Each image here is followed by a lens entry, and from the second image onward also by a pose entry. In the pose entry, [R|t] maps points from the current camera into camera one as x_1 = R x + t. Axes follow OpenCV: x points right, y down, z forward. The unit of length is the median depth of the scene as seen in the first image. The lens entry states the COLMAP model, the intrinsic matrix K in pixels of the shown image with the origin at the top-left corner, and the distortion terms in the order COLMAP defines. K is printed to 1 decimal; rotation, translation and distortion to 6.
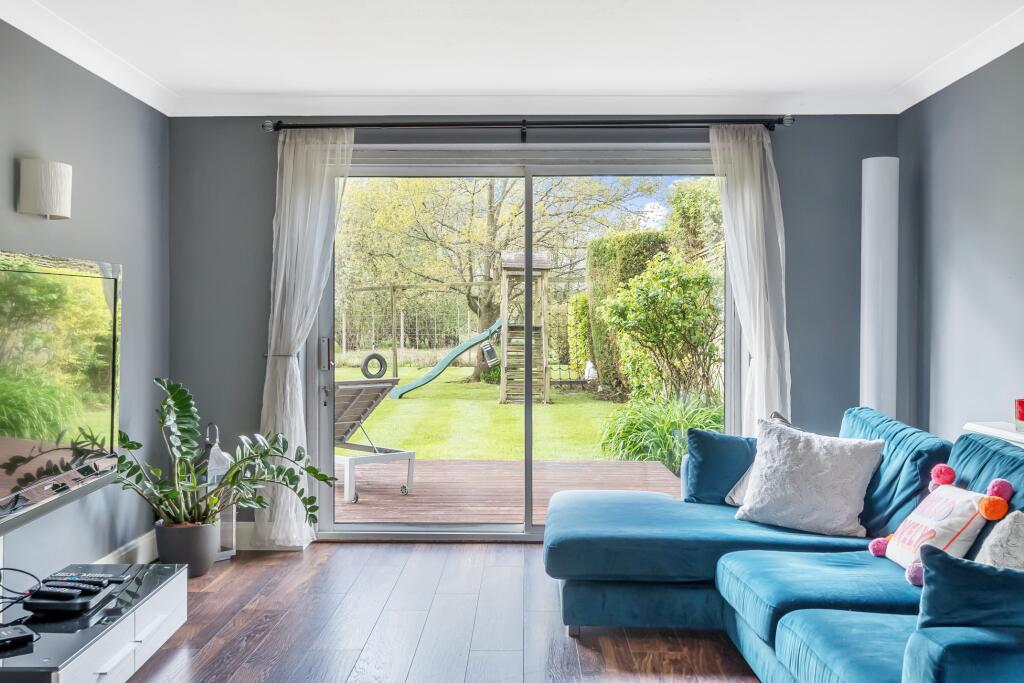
lens RADIAL K [[1028.0, 0, 512.0], [0, 1028.0, 341.5], [0, 0, 1]] dist [0.001774, -0.010935]
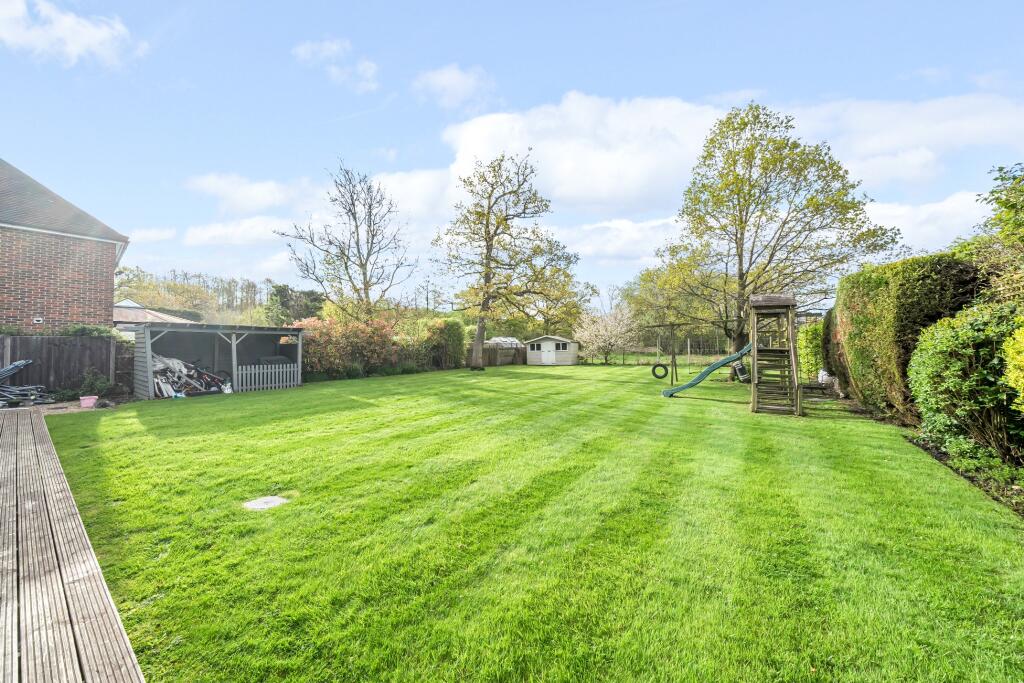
lens RADIAL K [[350.7, 0, 512.0], [0, 350.7, 341.5], [0, 0, 1]] dist [-0.002372, -0.000221]
pose [[0.823734, -0.010558, -0.566878, -0.032466], [0.000143, 0.999830, -0.018412, -0.069875], [0.566976, 0.015086, 0.823596, 1.794560]]
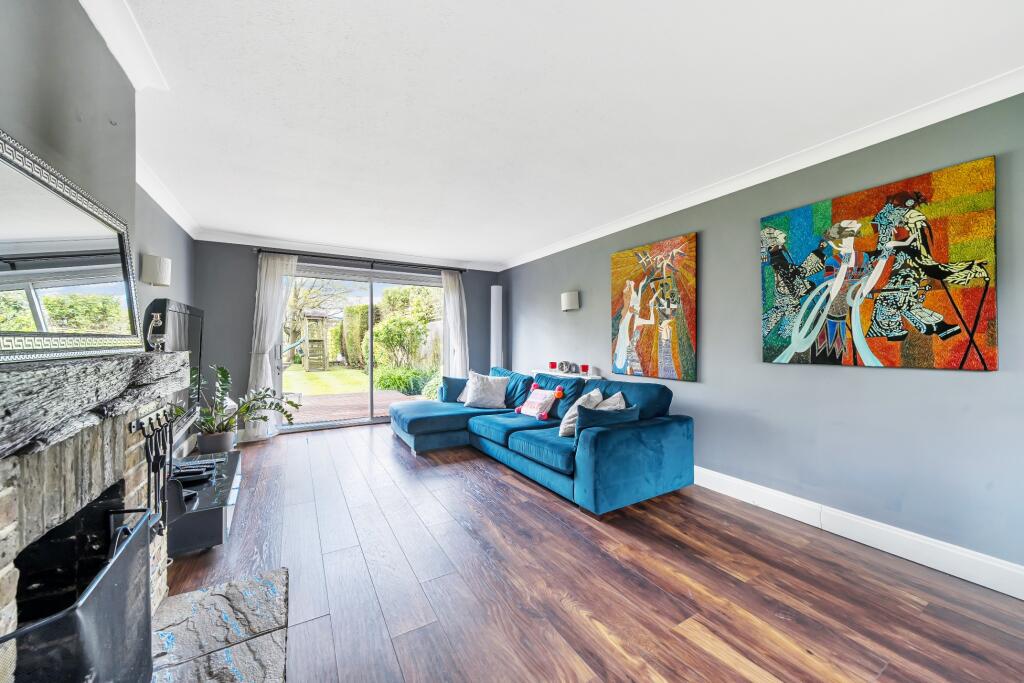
lens RADIAL K [[367.9, 0, 512.0], [0, 367.9, 341.5], [0, 0, 1]] dist [-0.001944, -0.000031]
pose [[0.854272, -0.001095, 0.519825, -0.174035], [0.007091, 0.999929, -0.009547, -0.000296], [-0.519778, 0.011842, 0.854219, 0.032030]]
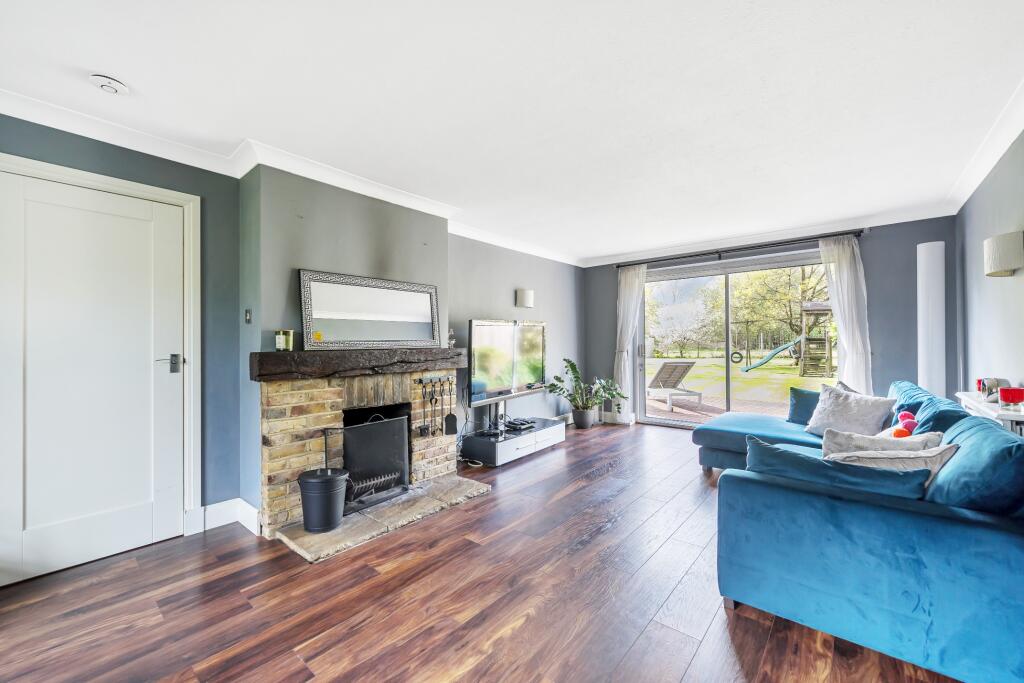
lens RADIAL K [[412.3, 0, 510.1], [0, 412.3, 338.4], [0, 0, 1]] dist [-0.001342, 0.000092]
pose [[0.772478, -0.013709, -0.634893, 0.240499], [0.001042, 0.999793, -0.020321, 0.001580], [0.635040, 0.015036, 0.772333, -0.016277]]
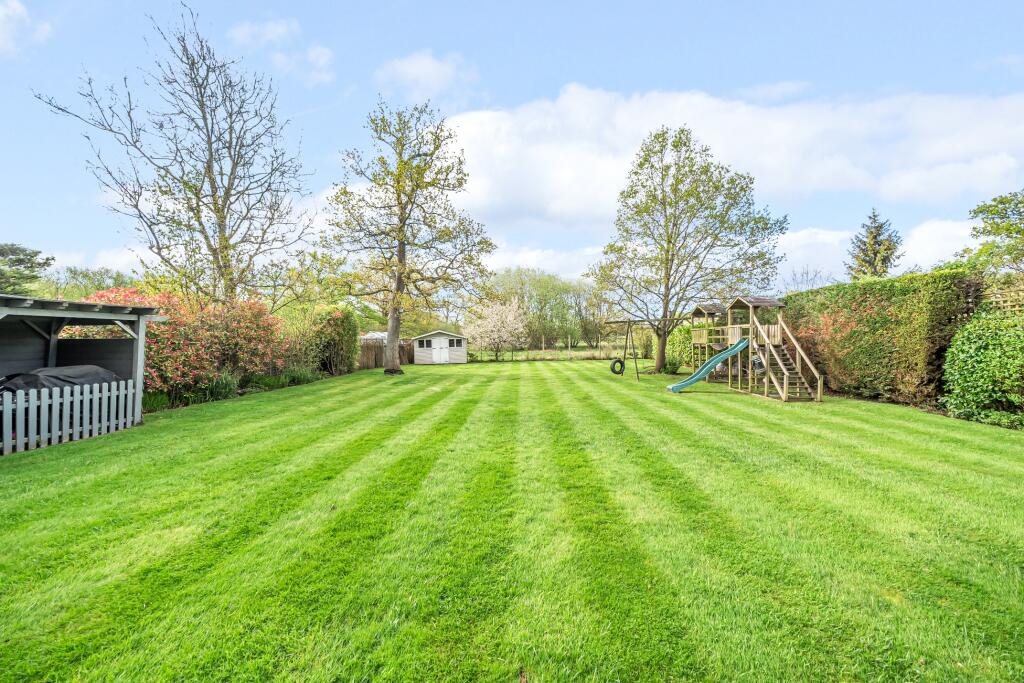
lens RADIAL K [[350.7, 0, 512.0], [0, 350.7, 341.5], [0, 0, 1]] dist [-0.002372, -0.000221]
pose [[0.995535, -0.005773, -0.094219, -1.218379], [0.005299, 0.999972, -0.005290, -0.080976], [0.094247, 0.004767, 0.995537, 1.890040]]
